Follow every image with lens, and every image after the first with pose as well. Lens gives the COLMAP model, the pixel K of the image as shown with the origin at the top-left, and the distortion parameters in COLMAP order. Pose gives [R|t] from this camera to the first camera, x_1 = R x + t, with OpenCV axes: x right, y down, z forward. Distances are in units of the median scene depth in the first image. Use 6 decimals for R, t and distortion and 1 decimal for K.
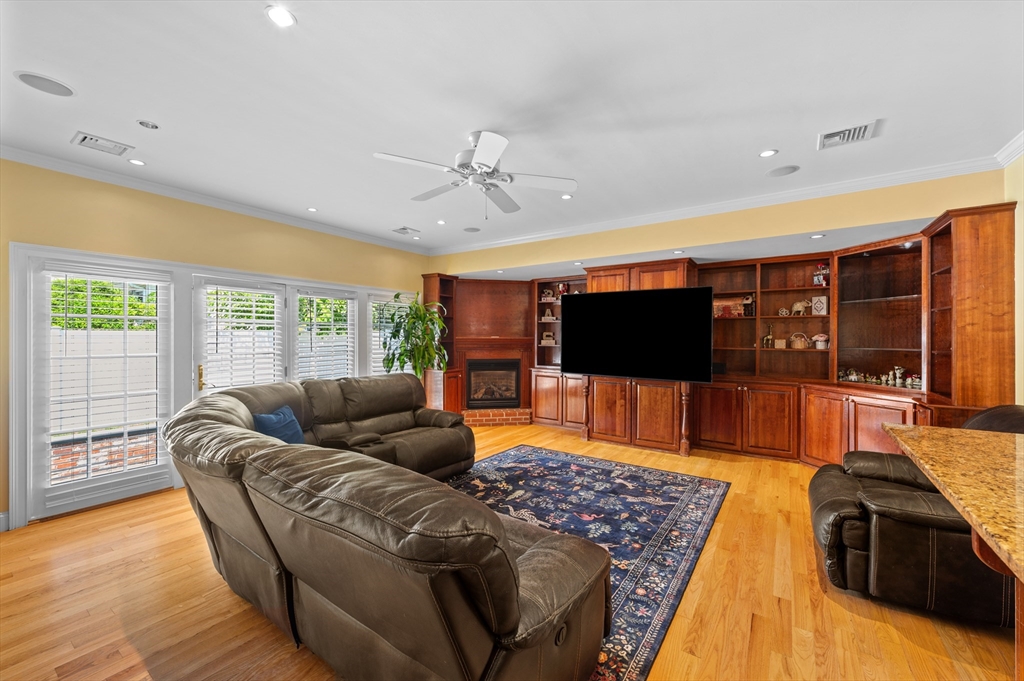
lens RADIAL K [[406.6, 0, 508.9], [0, 406.6, 339.4], [0, 0, 1]] dist [-0.002407, -0.000396]
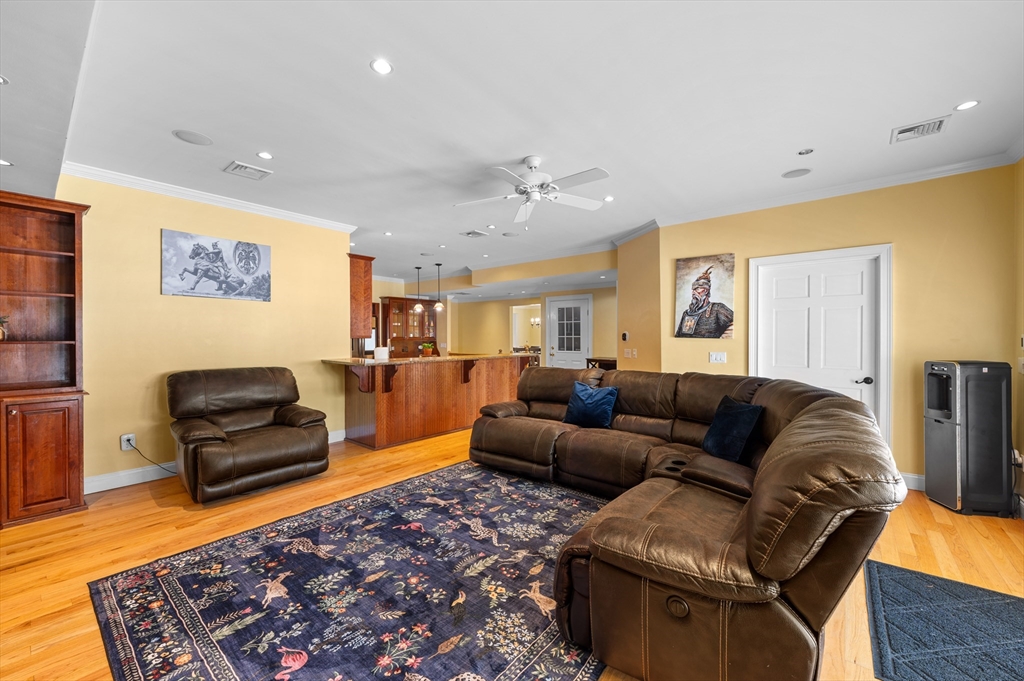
lens RADIAL K [[406.6, 0, 513.0], [0, 406.6, 335.6], [0, 0, 1]] dist [-0.002407, -0.000396]
pose [[-0.996464, -0.003417, 0.083950, -0.085838], [-0.002634, 0.999952, 0.009441, 0.006351], [-0.083979, 0.009187, -0.996425, 1.614363]]
